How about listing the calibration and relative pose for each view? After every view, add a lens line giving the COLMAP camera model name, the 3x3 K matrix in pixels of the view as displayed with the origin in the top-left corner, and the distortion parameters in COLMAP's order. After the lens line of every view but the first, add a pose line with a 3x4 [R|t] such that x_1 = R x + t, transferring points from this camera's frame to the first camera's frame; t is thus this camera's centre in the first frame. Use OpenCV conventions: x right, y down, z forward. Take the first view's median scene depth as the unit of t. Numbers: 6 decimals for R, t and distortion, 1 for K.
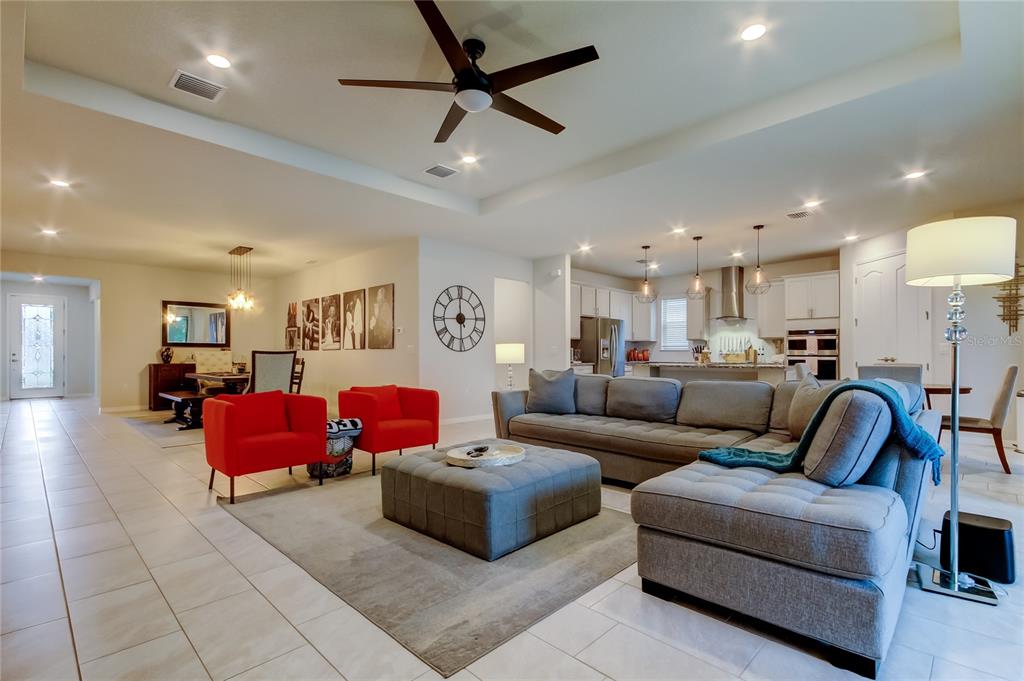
lens RADIAL K [[474.6, 0, 494.8], [0, 474.6, 354.8], [0, 0, 1]] dist [0.015719, -0.004741]
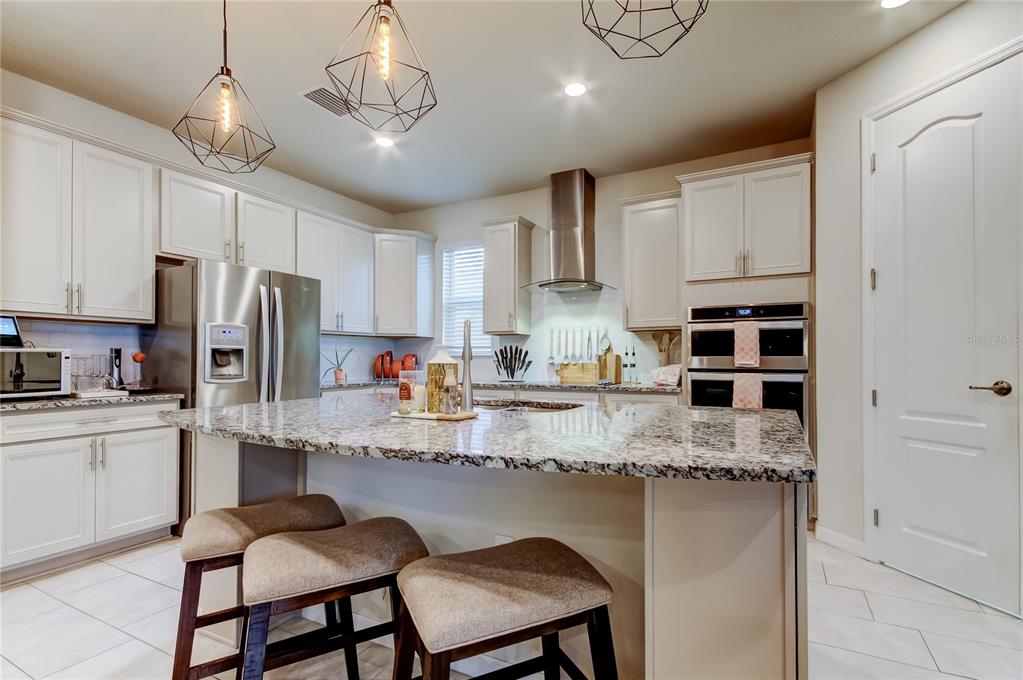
lens RADIAL K [[474.2, 0, 542.1], [0, 474.2, 358.5], [0, 0, 1]] dist [0.015719, -0.004741]
pose [[0.929880, -0.002426, 0.367855, 0.313190], [0.002270, 0.999997, 0.000857, -0.007887], [-0.367856, 0.000038, 0.929883, 0.606633]]
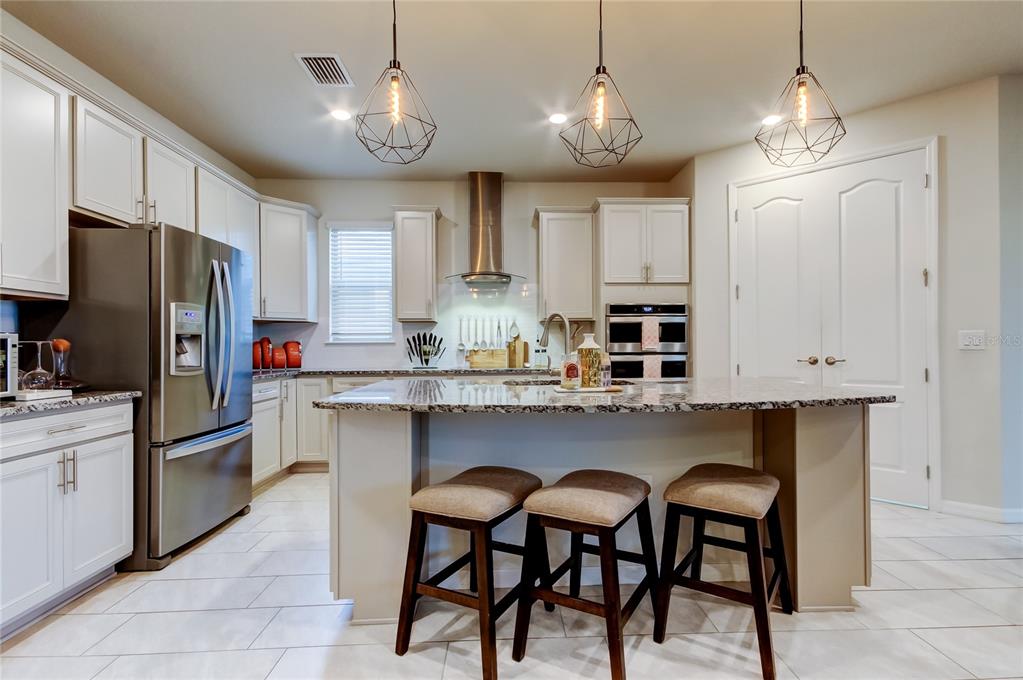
lens RADIAL K [[474.2, 0, 533.2], [0, 474.2, 350.8], [0, 0, 1]] dist [0.015719, -0.004741]
pose [[0.638394, -0.014668, 0.769570, 0.146046], [0.007042, 0.999888, 0.013216, -0.007737], [-0.769677, -0.003018, 0.638426, 0.665985]]
